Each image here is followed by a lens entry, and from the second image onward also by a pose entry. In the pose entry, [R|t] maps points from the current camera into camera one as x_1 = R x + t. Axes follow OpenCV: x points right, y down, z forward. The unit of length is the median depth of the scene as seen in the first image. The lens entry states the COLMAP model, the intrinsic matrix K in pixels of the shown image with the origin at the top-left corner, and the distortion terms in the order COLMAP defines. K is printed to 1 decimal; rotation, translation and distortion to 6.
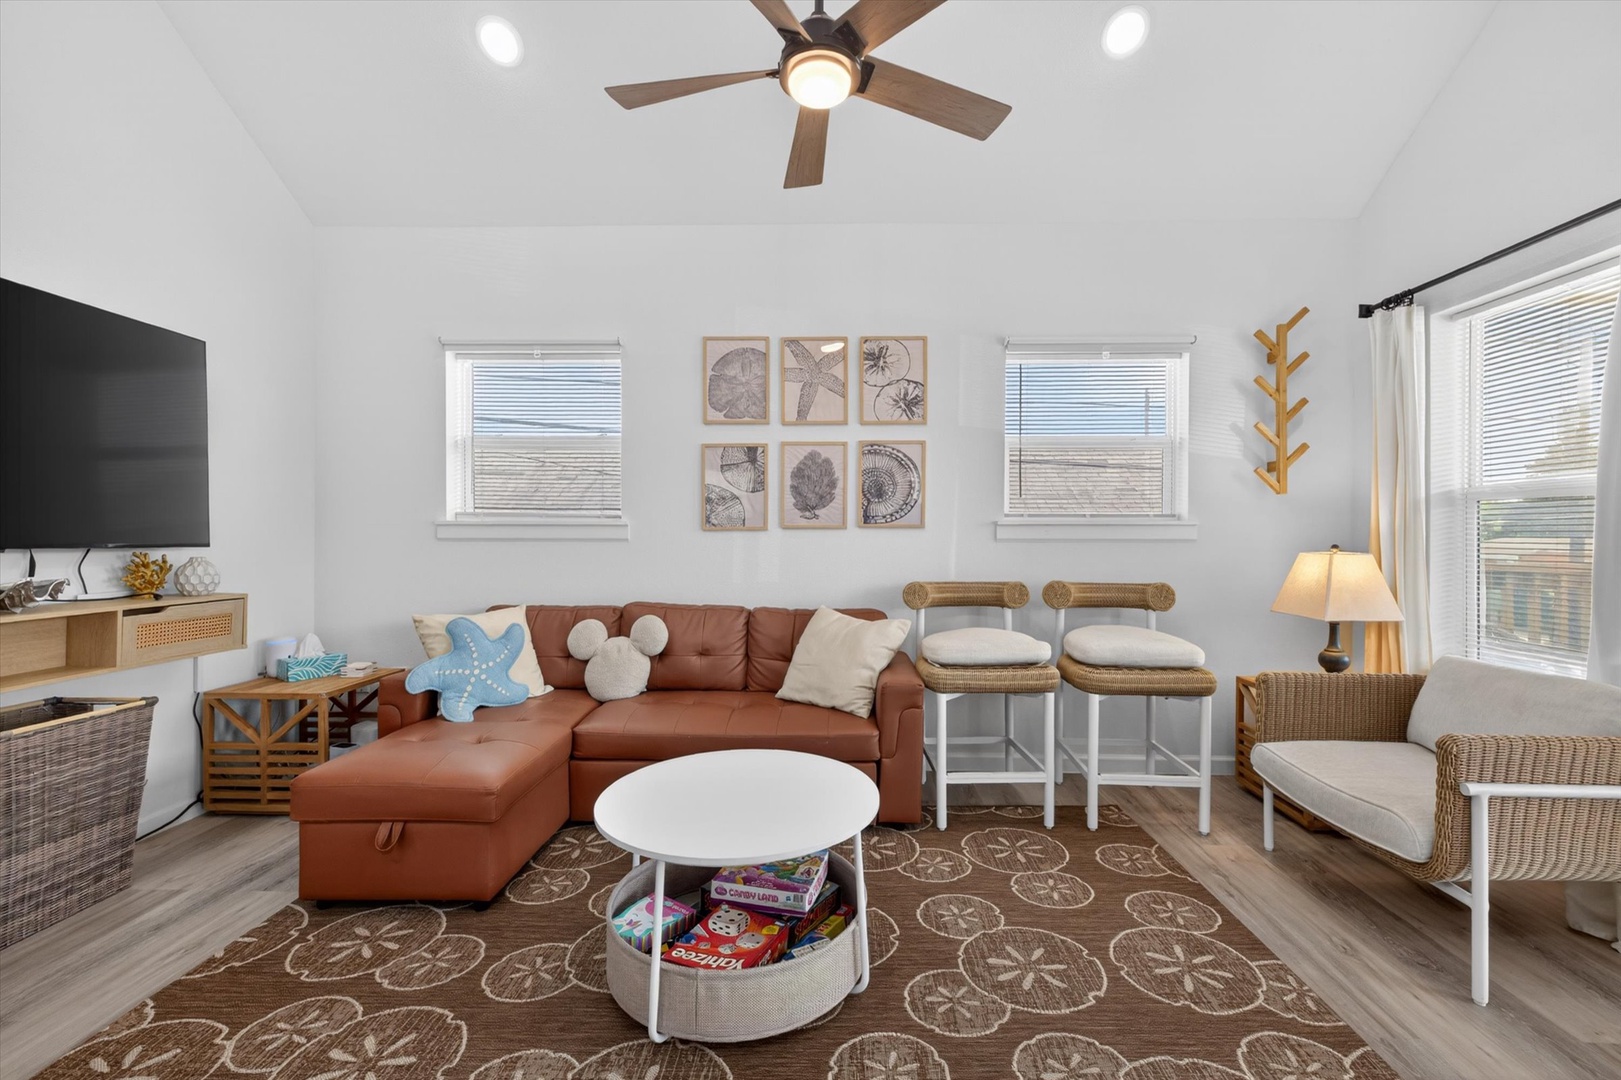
lens RADIAL K [[682.1, 0, 810.7], [0, 682.1, 529.5], [0, 0, 1]] dist [0.001398, -0.000016]
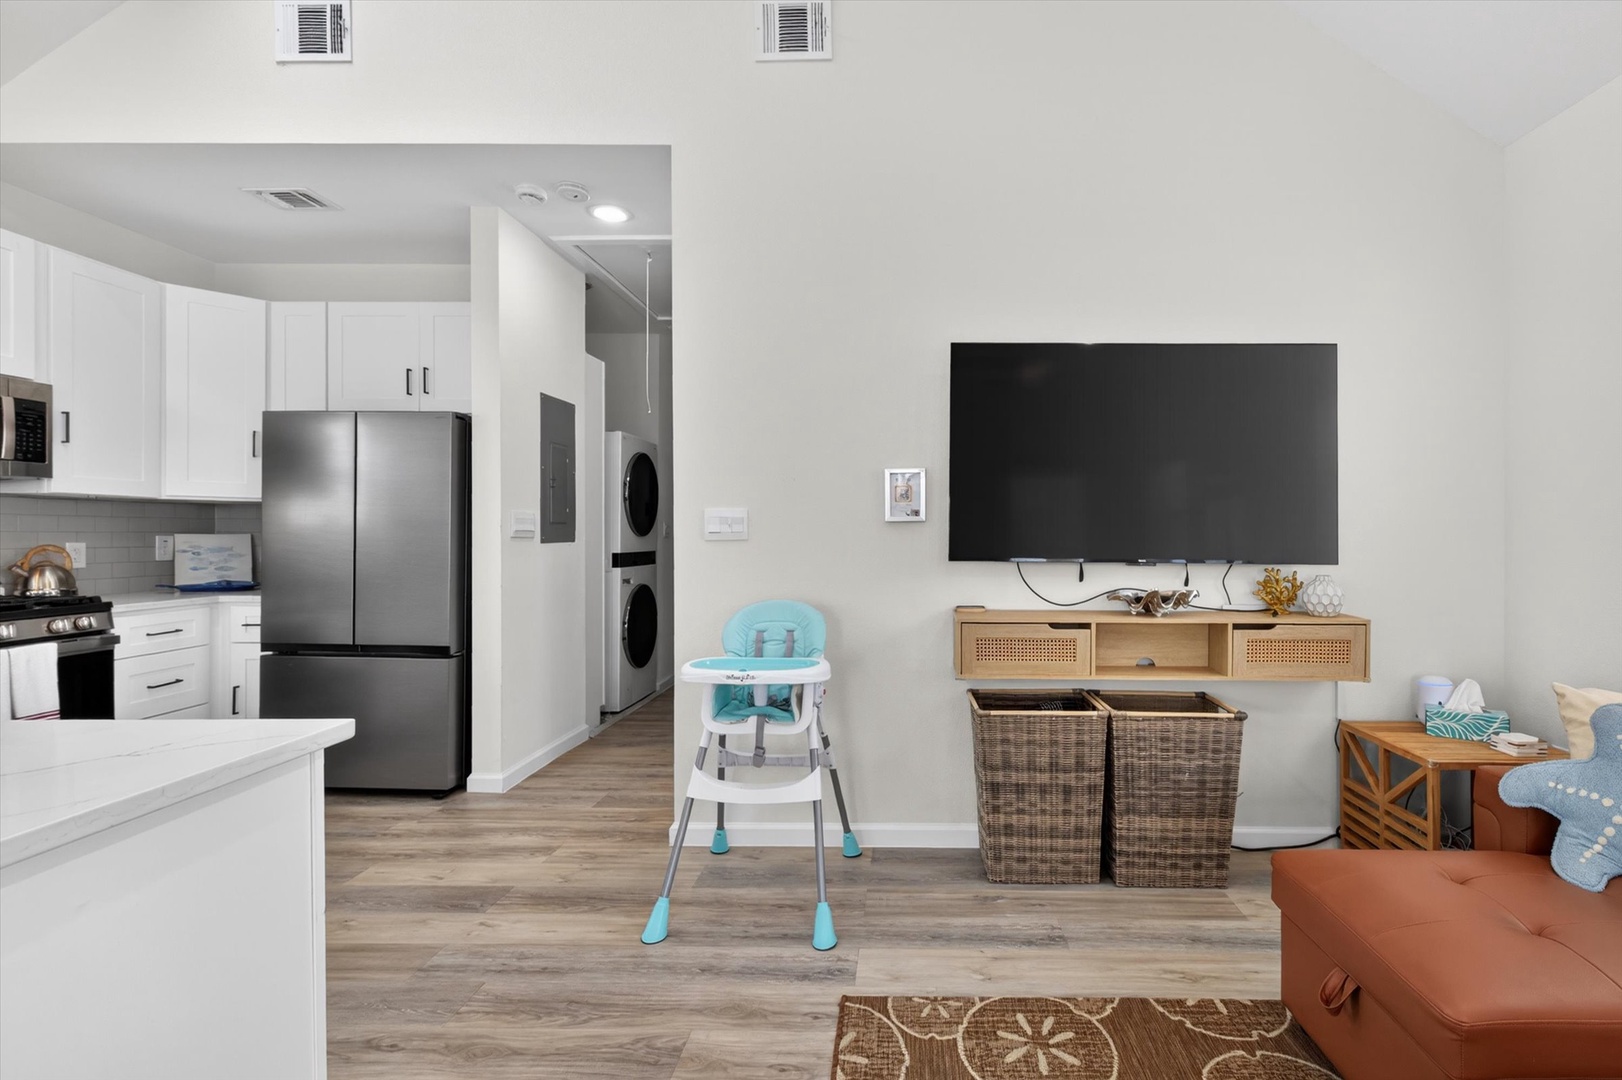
lens RADIAL K [[730.4, 0, 903.1], [0, 730.4, 534.7], [0, 0, 1]] dist [0.000993, 0.000153]
pose [[0.032915, -0.001854, -0.999456, 0.107714], [0.004535, 0.999988, -0.001705, -0.019859], [0.999448, -0.004477, 0.032923, 0.463702]]
